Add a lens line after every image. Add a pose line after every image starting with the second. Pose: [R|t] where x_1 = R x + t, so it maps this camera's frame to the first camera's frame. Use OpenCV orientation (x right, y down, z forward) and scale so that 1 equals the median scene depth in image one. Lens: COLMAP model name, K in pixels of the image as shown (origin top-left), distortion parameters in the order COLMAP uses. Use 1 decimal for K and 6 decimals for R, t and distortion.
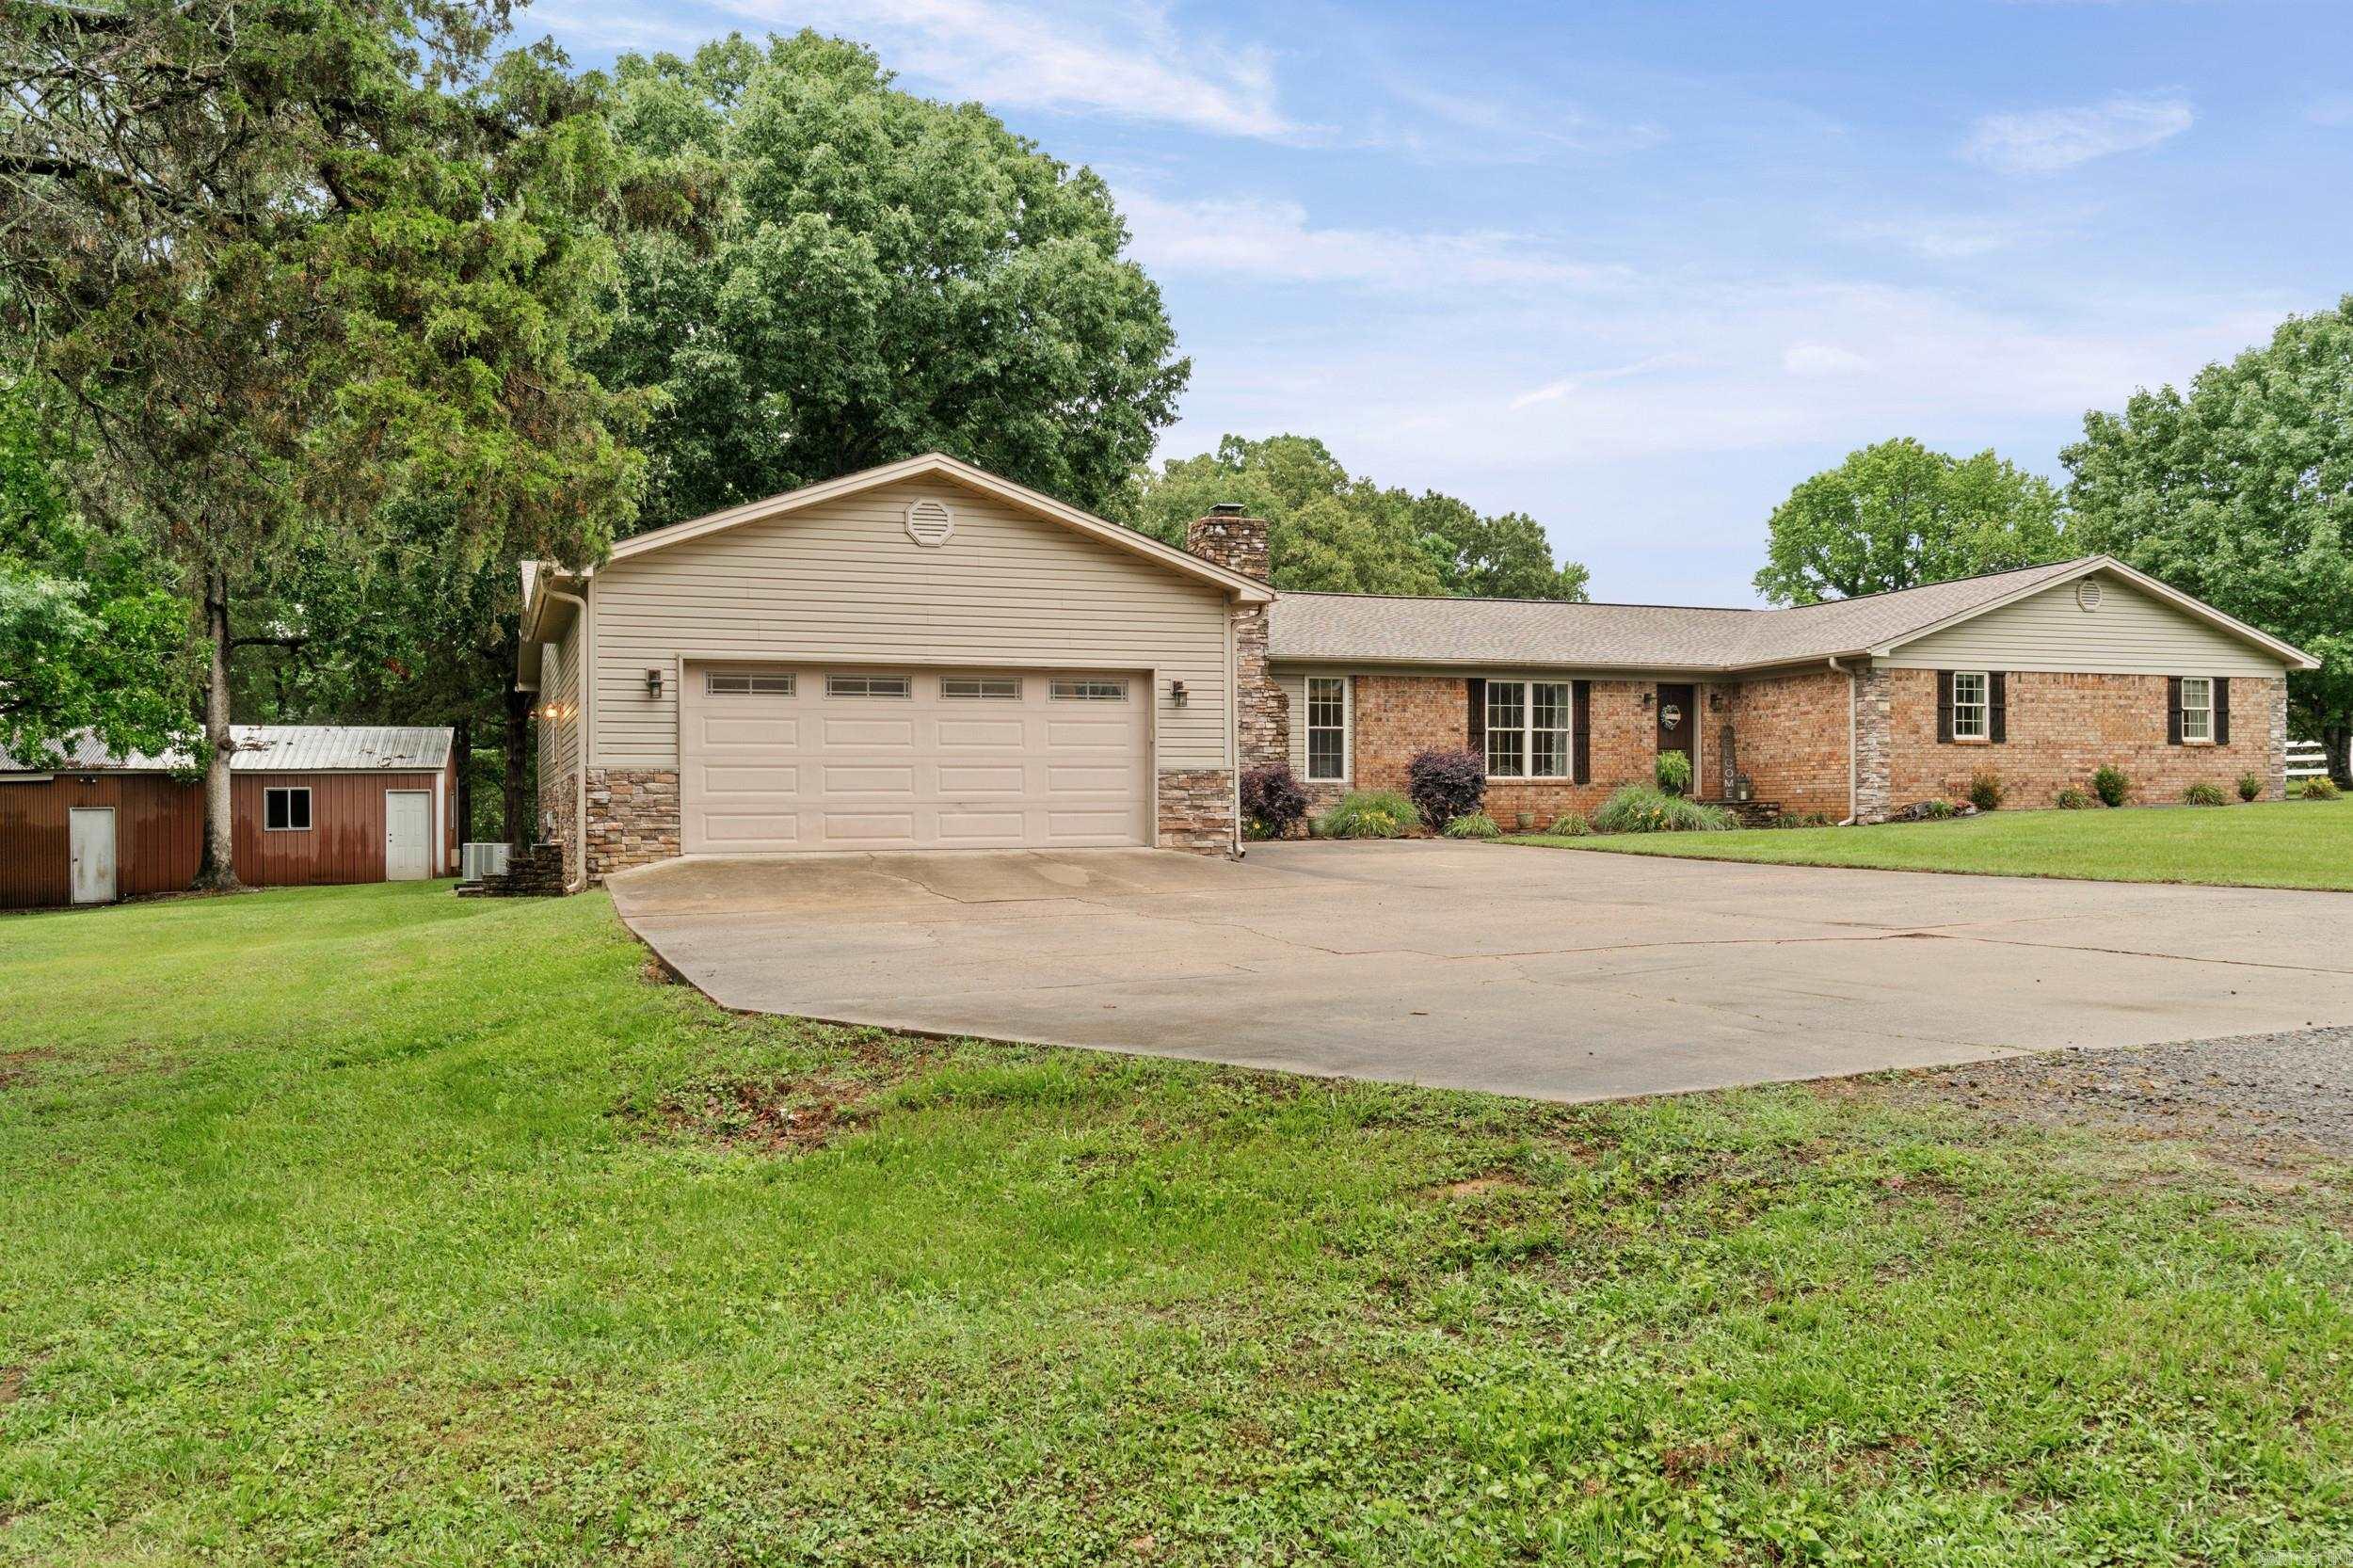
lens RADIAL K [[1820.4, 0, 1169.4], [0, 1820.4, 792.8], [0, 0, 1]] dist [-0.006725, 0.004505]
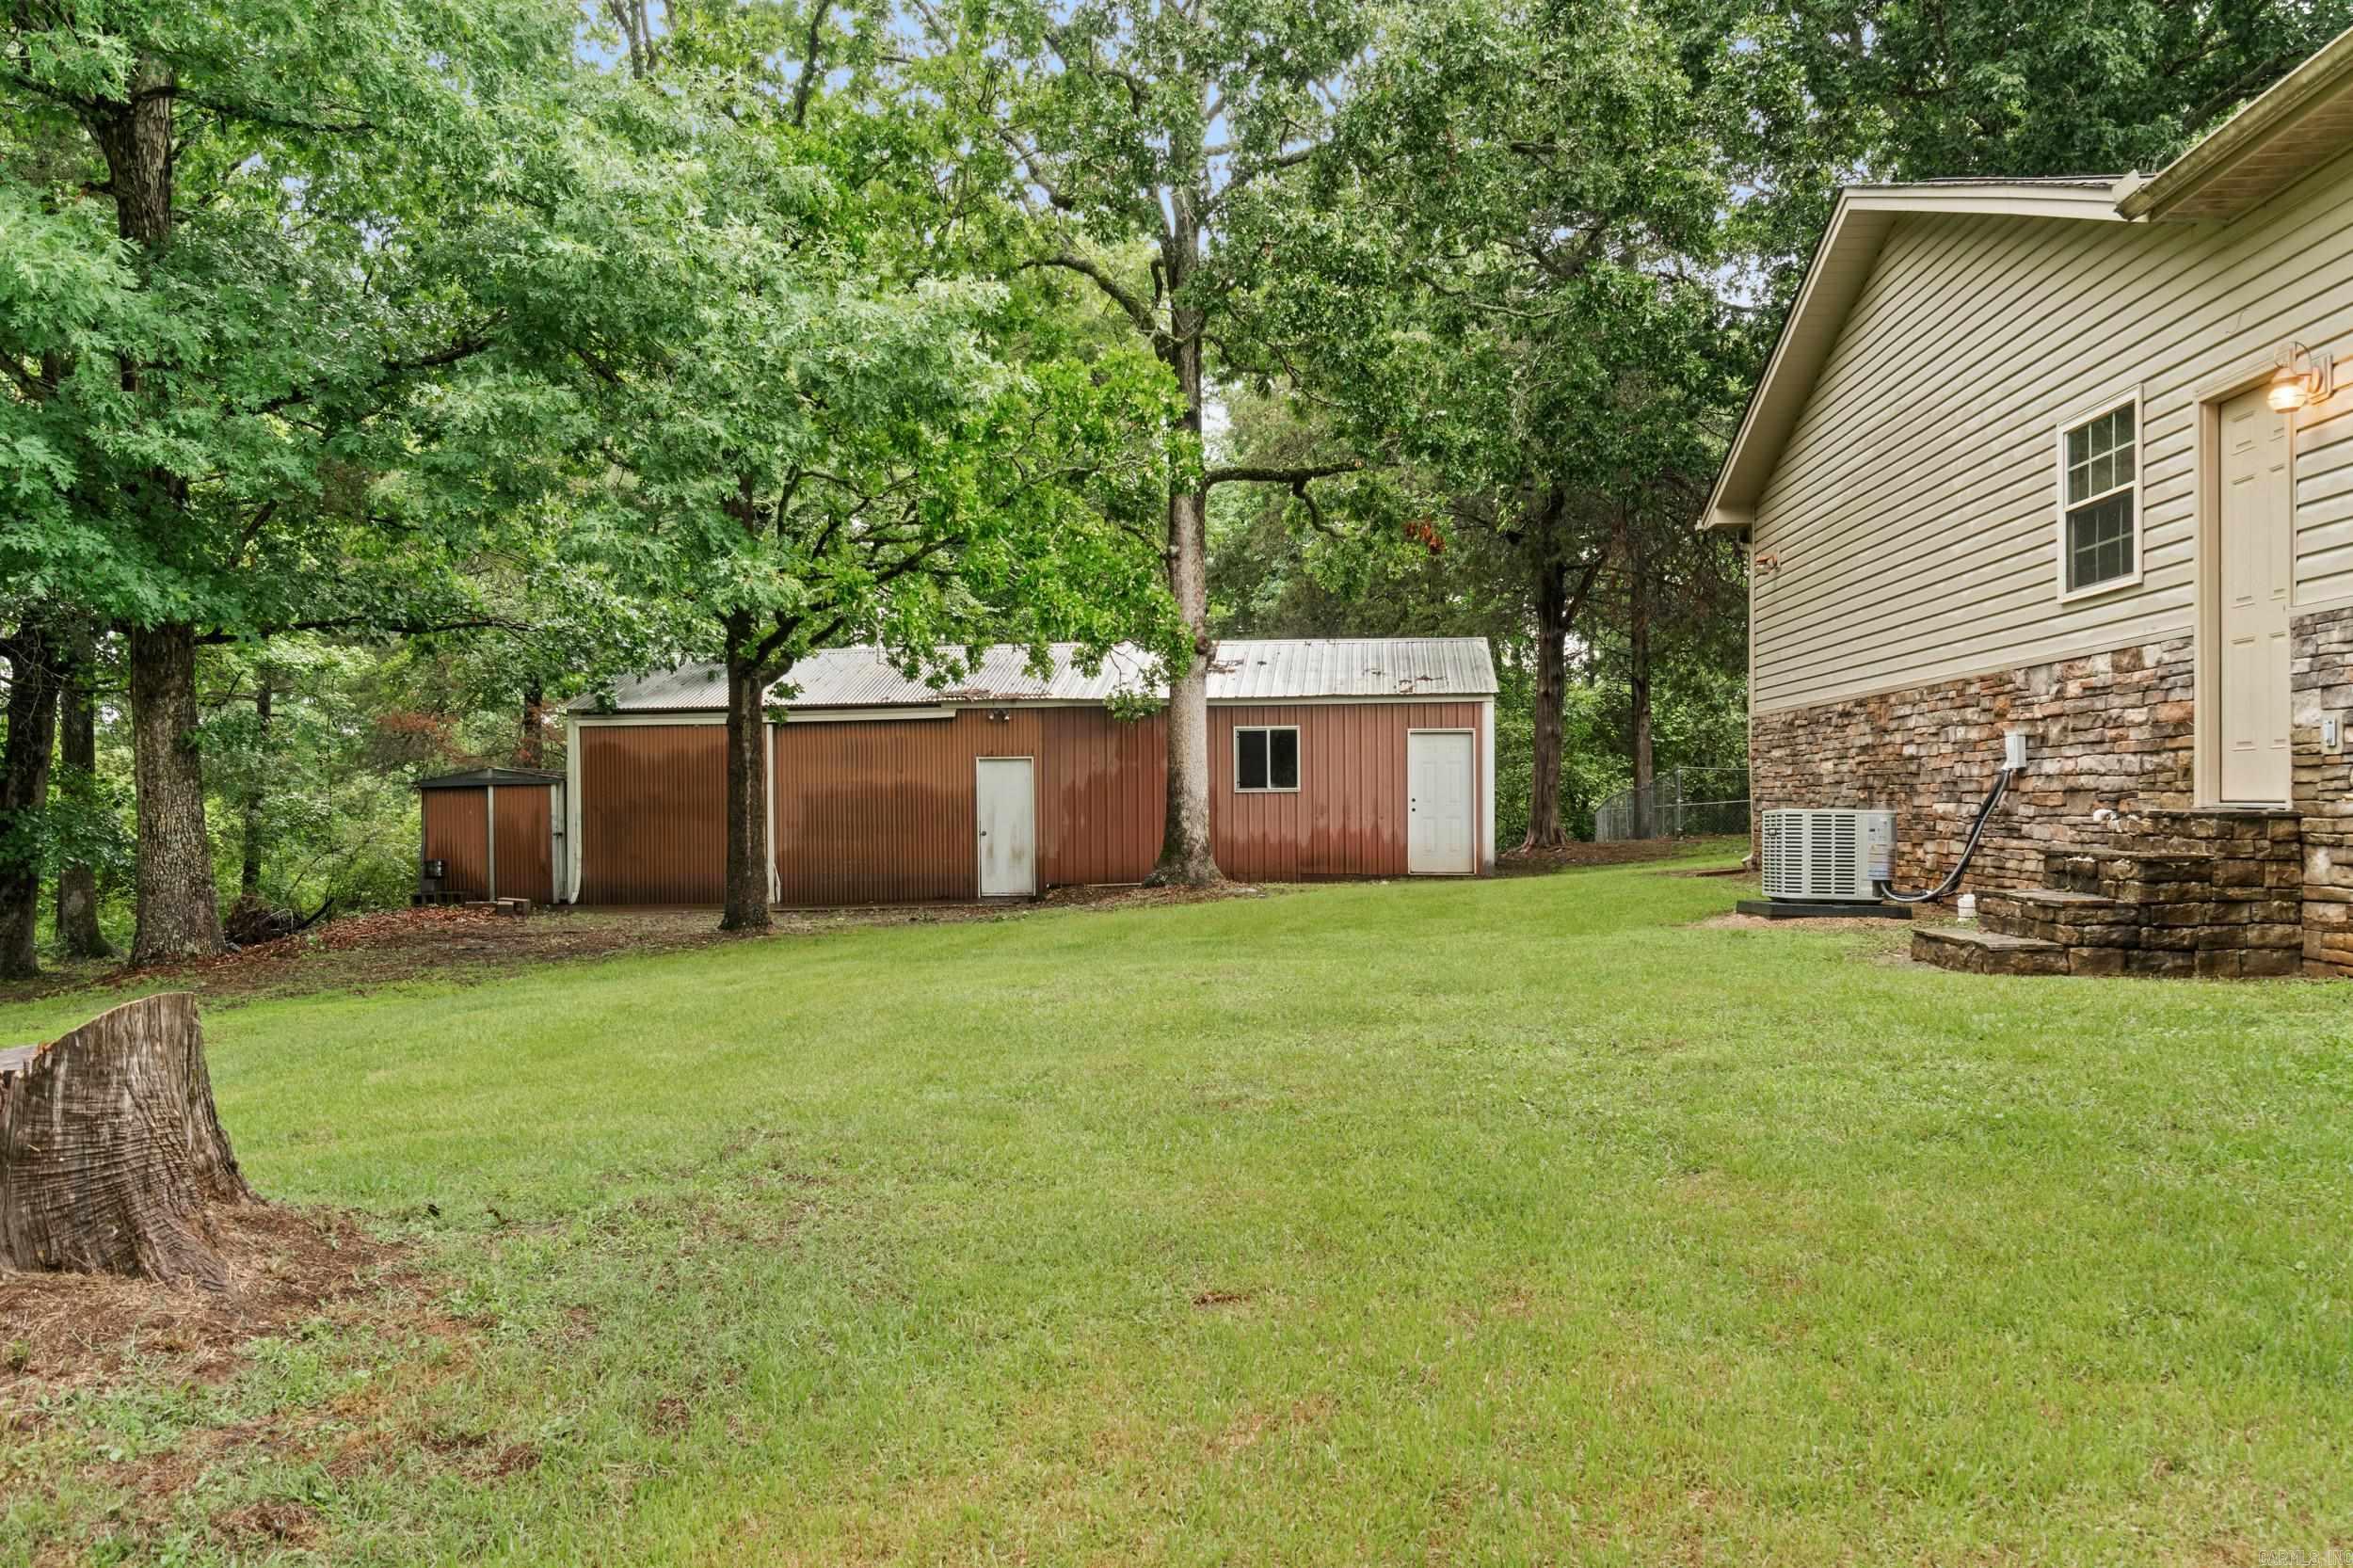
lens RADIAL K [[1820.4, 0, 1176.2], [0, 1820.4, 789.6], [0, 0, 1]] dist [-0.006725, 0.004505]
pose [[0.906632, 0.002602, -0.421915, -0.249012], [0.001188, 0.999961, 0.008719, 0.014424], [0.421921, -0.008406, 0.906594, 0.412276]]
